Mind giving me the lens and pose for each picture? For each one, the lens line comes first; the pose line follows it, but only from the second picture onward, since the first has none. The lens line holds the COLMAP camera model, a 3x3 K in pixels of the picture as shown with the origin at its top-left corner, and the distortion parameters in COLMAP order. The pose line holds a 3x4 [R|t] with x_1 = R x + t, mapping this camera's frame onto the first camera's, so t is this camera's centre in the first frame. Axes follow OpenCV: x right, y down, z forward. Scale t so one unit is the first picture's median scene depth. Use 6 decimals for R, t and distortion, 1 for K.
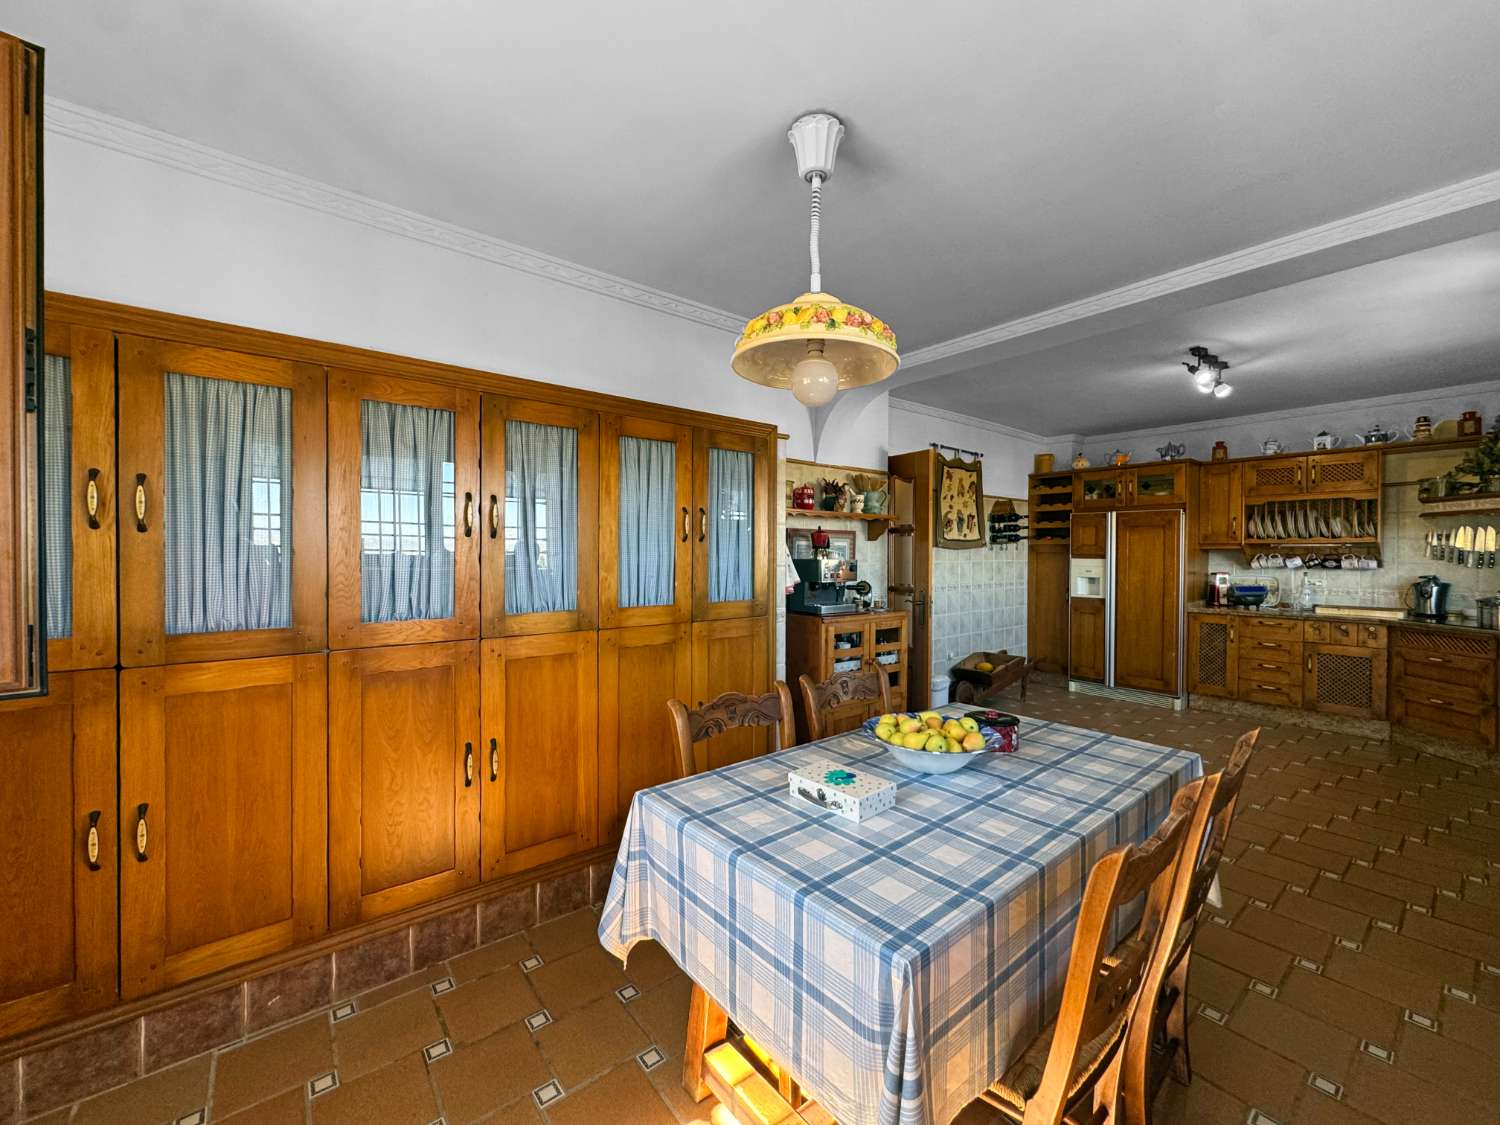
lens RADIAL K [[604.3, 0, 752.0], [0, 604.3, 555.3], [0, 0, 1]] dist [-0.001753, -0.000261]
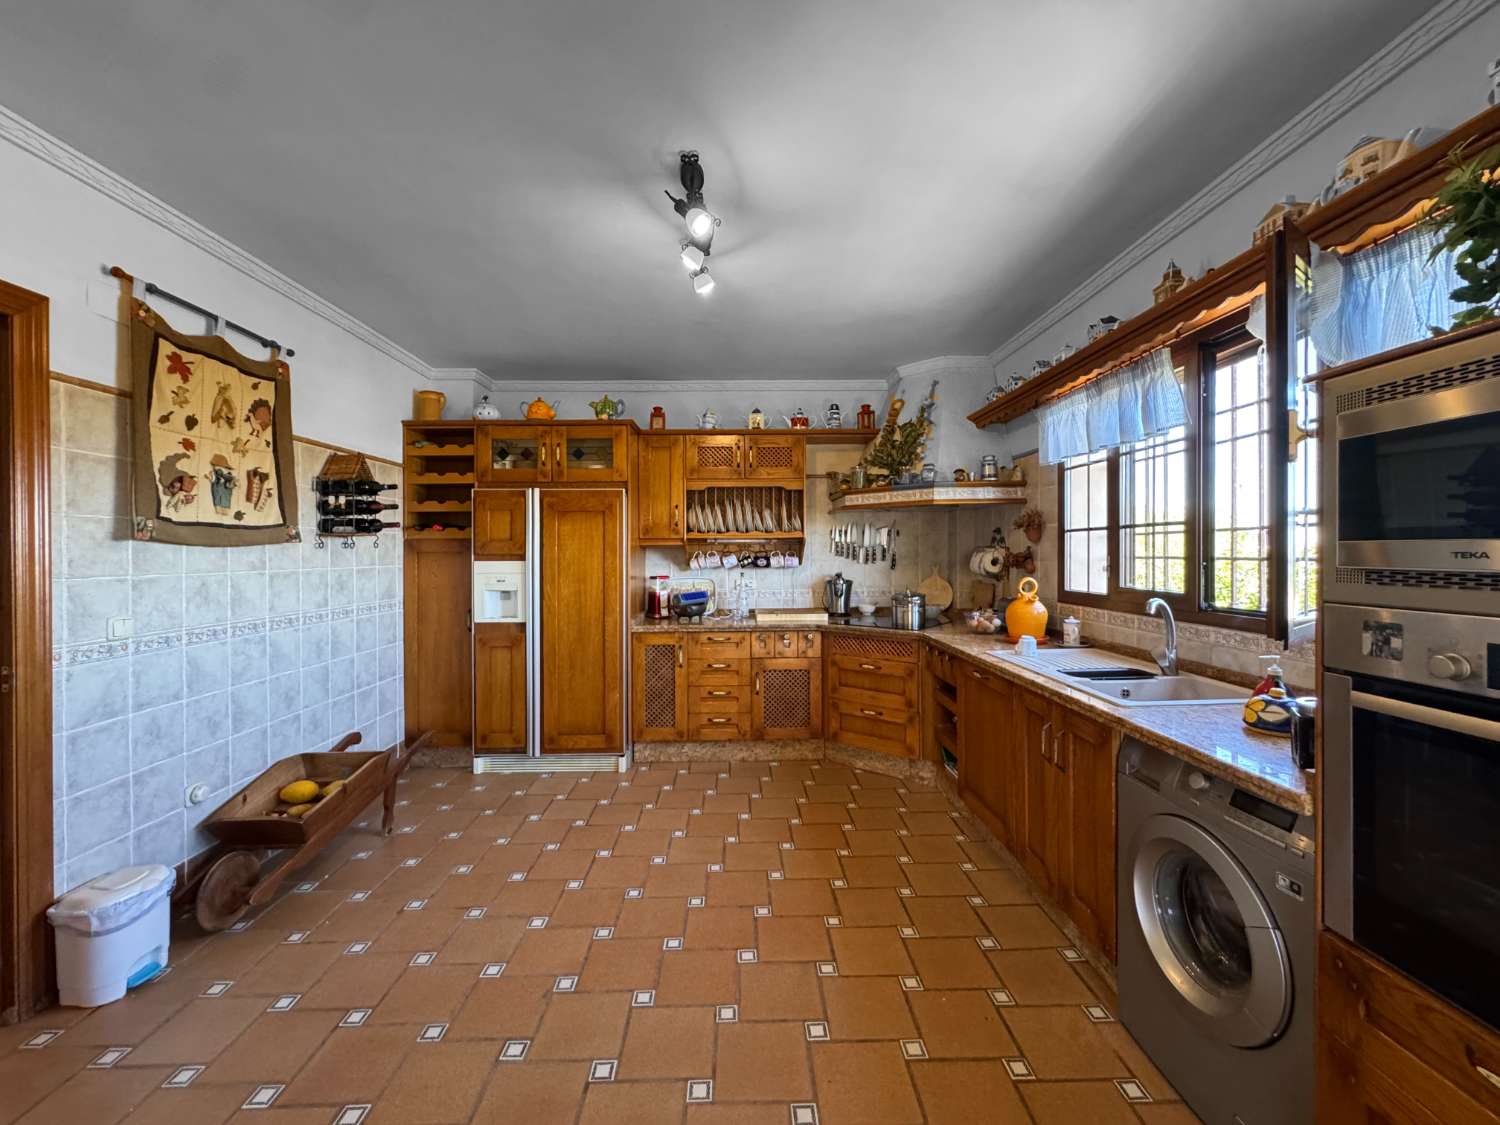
lens RADIAL K [[604.3, 0, 752.0], [0, 604.3, 555.3], [0, 0, 1]] dist [-0.001753, -0.000261]
pose [[0.615708, -0.012575, 0.787874, 0.238631], [0.012863, 0.999900, 0.005907, -0.000840], [-0.787870, 0.006498, 0.615808, 0.434712]]
